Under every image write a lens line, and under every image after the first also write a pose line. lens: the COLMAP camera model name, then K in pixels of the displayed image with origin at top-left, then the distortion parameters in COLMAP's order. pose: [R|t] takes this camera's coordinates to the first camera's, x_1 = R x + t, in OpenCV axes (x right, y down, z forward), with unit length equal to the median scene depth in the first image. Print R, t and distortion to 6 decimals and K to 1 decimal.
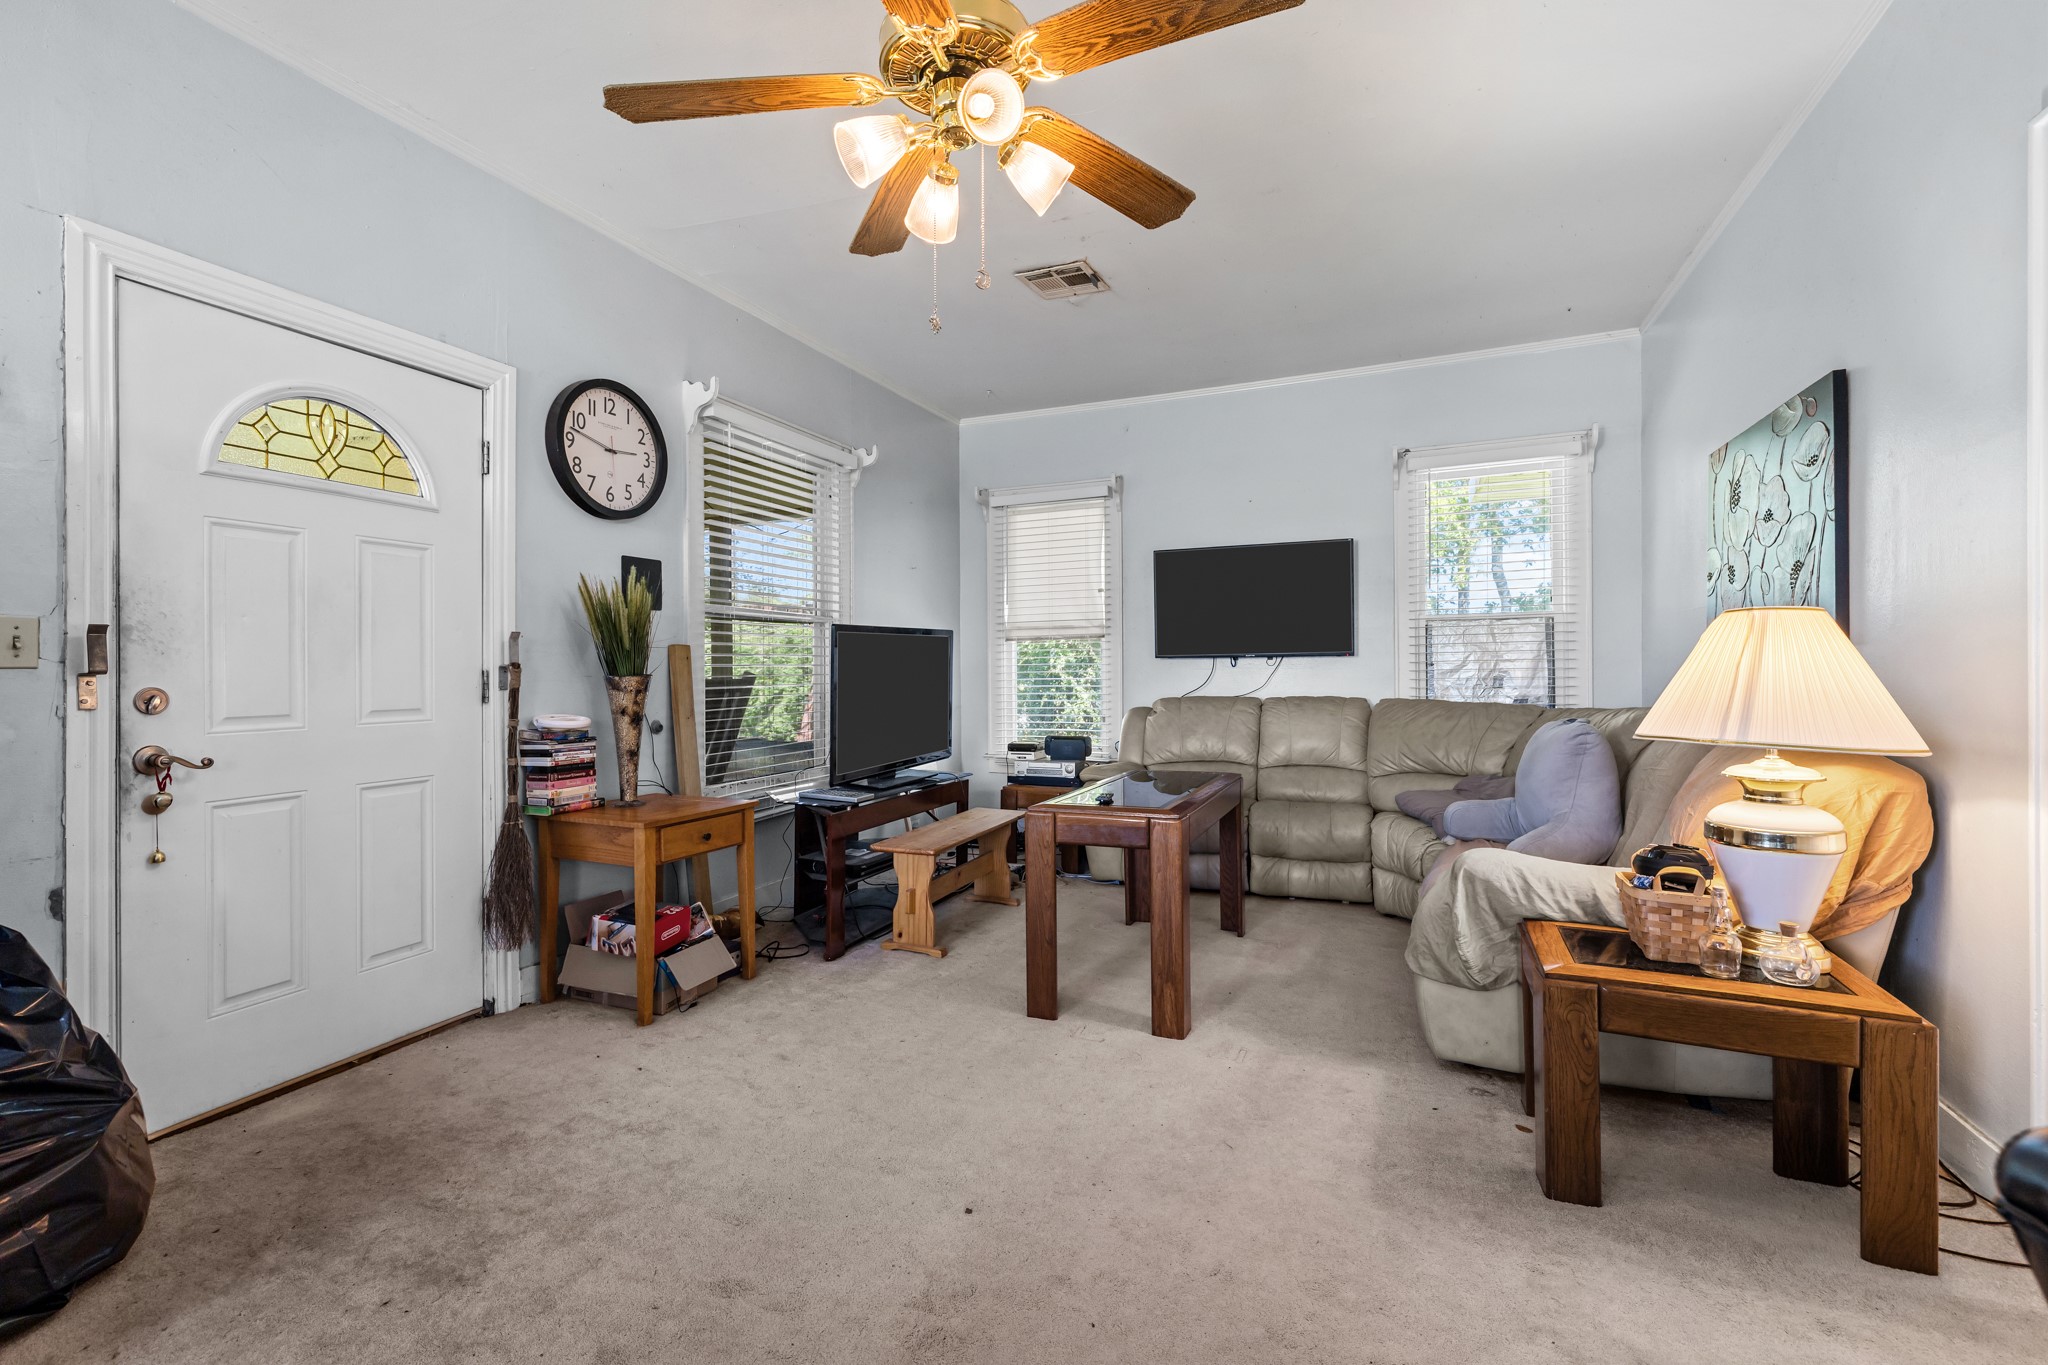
lens RADIAL K [[887.5, 0, 1008.9], [0, 887.5, 669.6], [0, 0, 1]] dist [-0.004602, 0.002527]
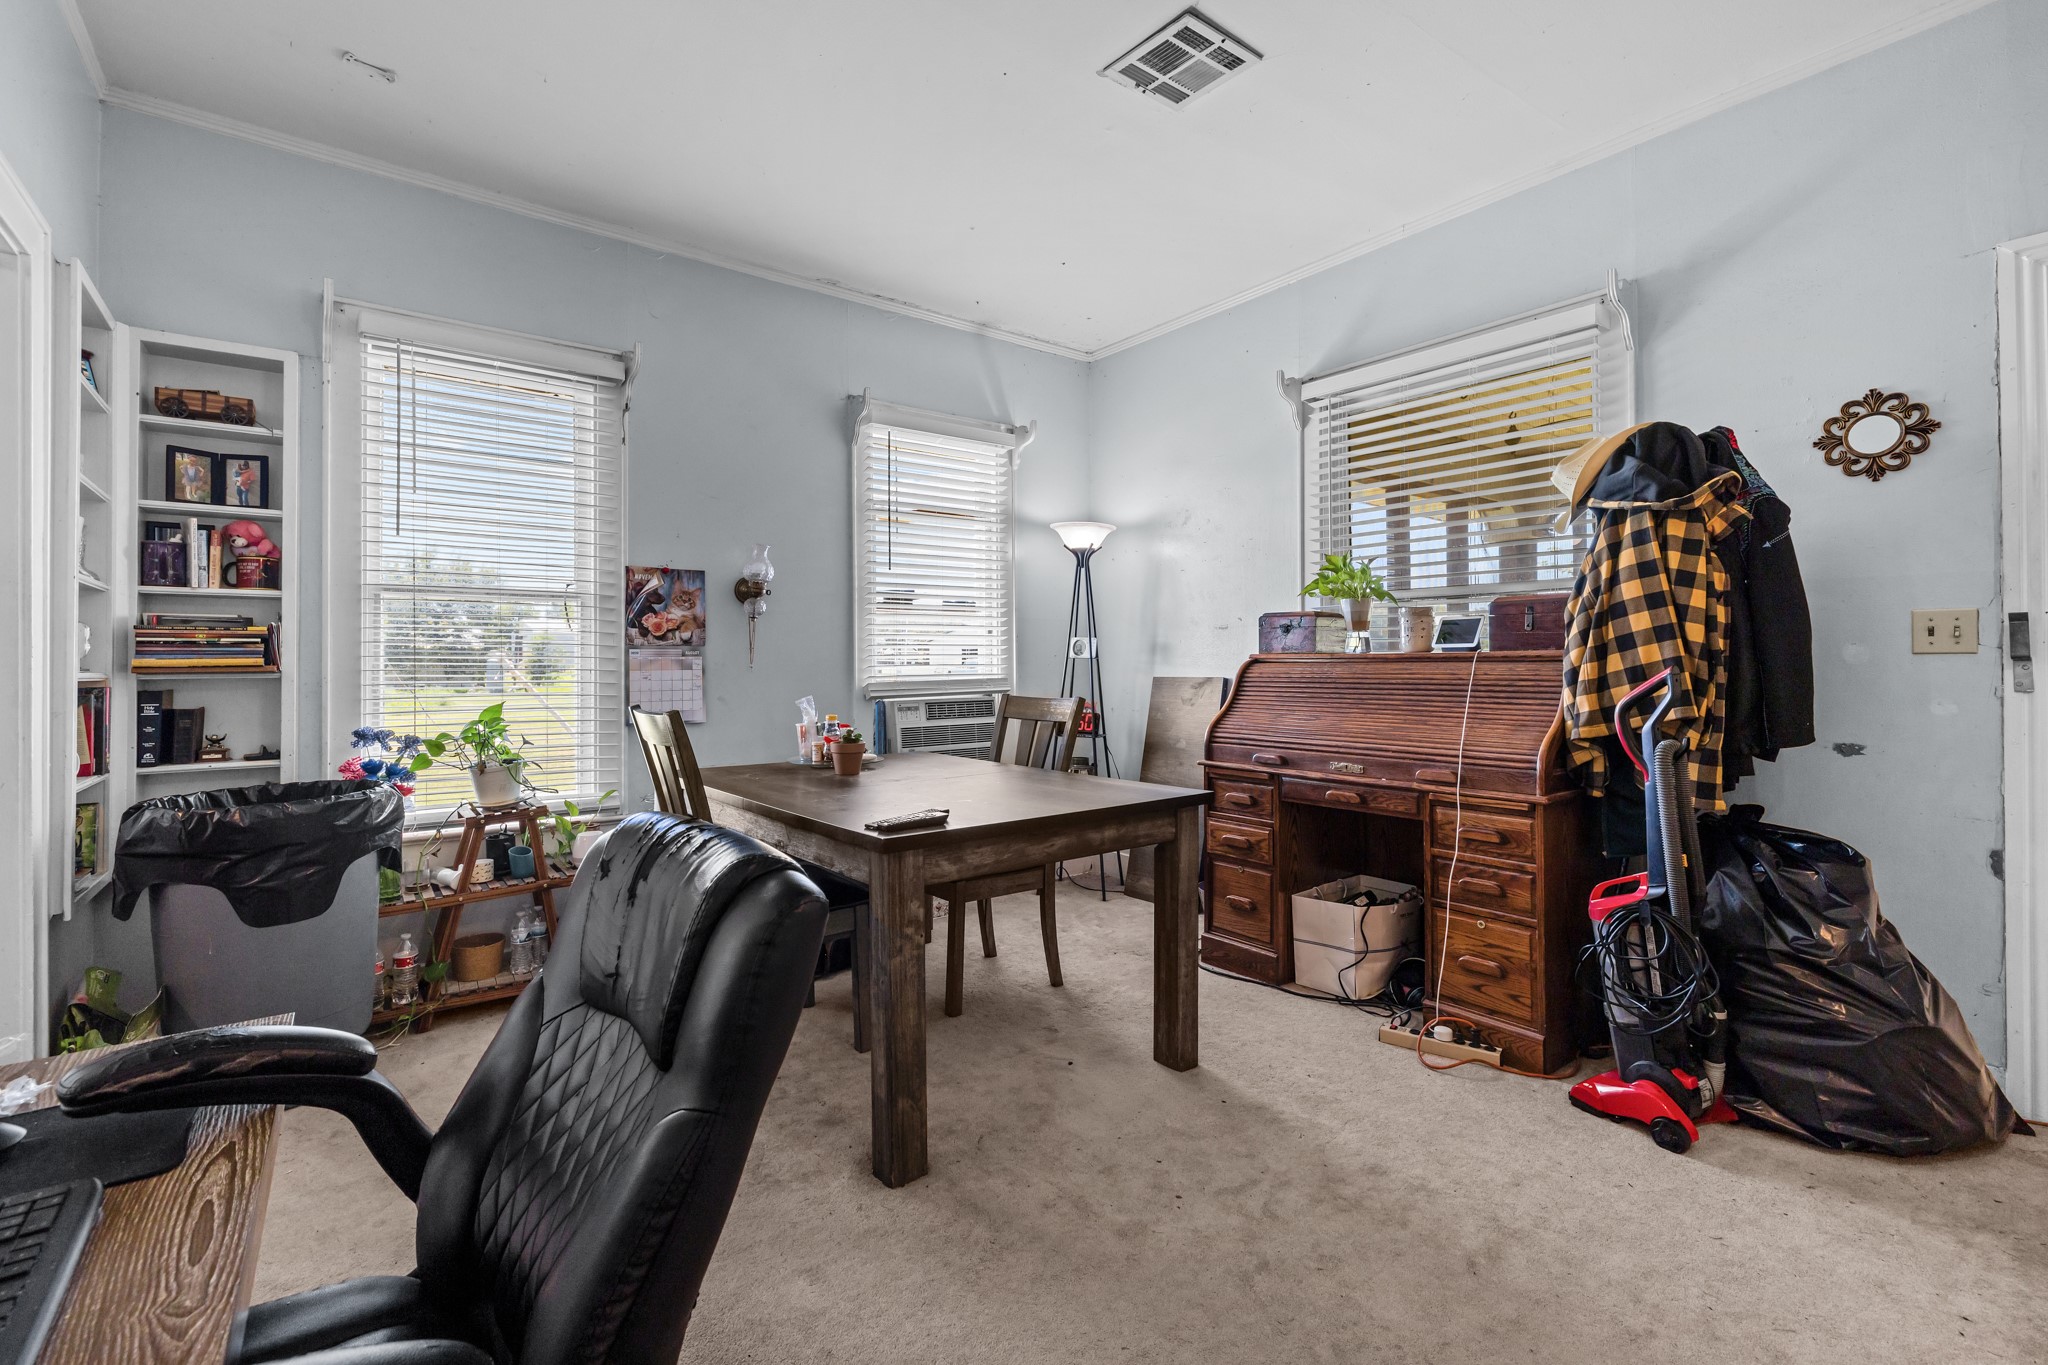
lens RADIAL K [[887.5, 0, 990.0], [0, 887.5, 649.0], [0, 0, 1]] dist [-0.004602, 0.002527]
pose [[-0.488814, 0.000282, -0.872388, 0.312168], [0.005613, 0.999980, -0.002822, -0.006598], [0.872370, -0.006276, -0.488806, 0.263467]]
